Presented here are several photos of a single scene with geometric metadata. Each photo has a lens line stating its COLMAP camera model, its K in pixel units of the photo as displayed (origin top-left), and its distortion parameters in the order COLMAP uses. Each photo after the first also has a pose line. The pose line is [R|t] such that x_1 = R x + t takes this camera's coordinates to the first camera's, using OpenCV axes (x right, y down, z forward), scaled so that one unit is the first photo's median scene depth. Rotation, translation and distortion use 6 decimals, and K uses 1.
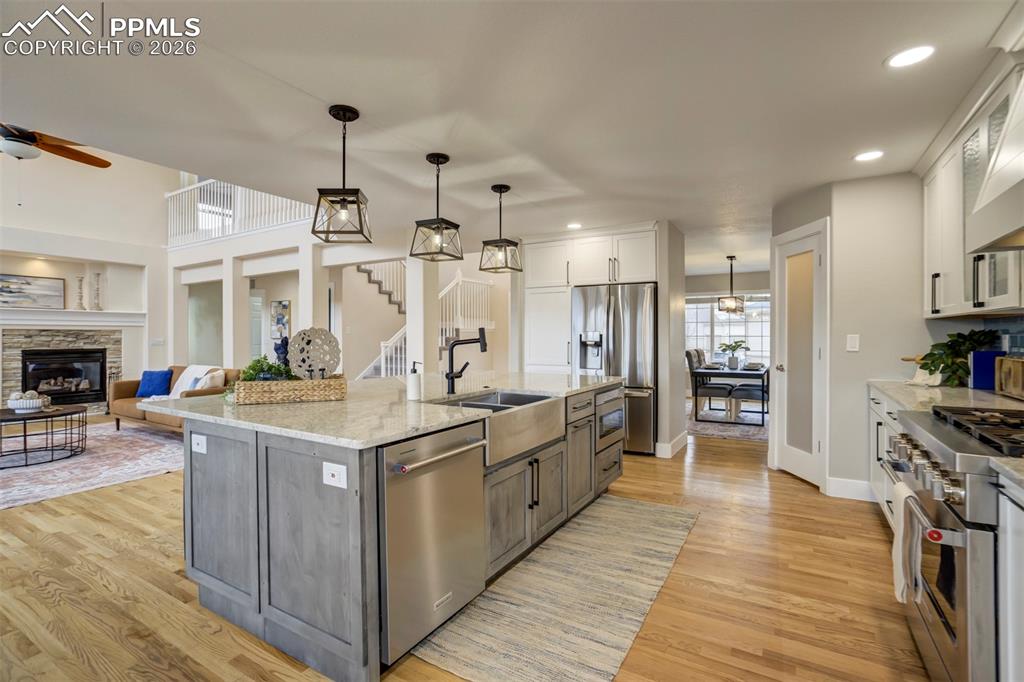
lens RADIAL K [[483.3, 0, 515.5], [0, 483.3, 334.6], [0, 0, 1]] dist [-0.030329, 0.014735]
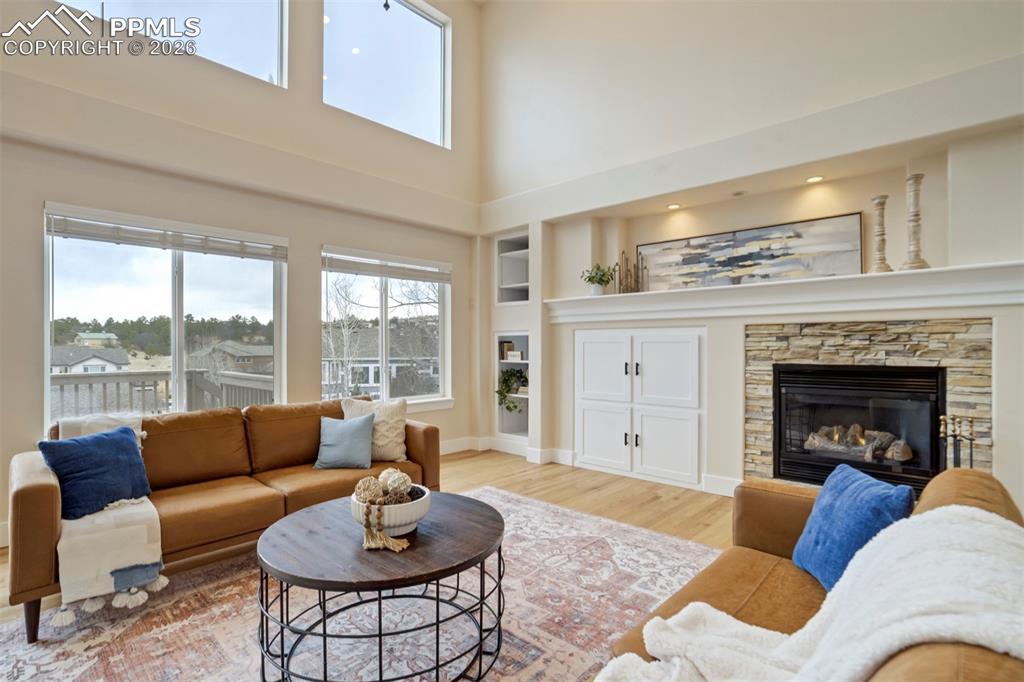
lens RADIAL K [[483.3, 0, 511.3], [0, 483.3, 341.1], [0, 0, 1]] dist [-0.030329, 0.014735]
pose [[-0.202437, -0.006865, -0.979271, -0.578423], [0.006519, 0.999944, -0.008357, 0.012503], [0.979273, -0.008076, -0.202381, 1.022526]]
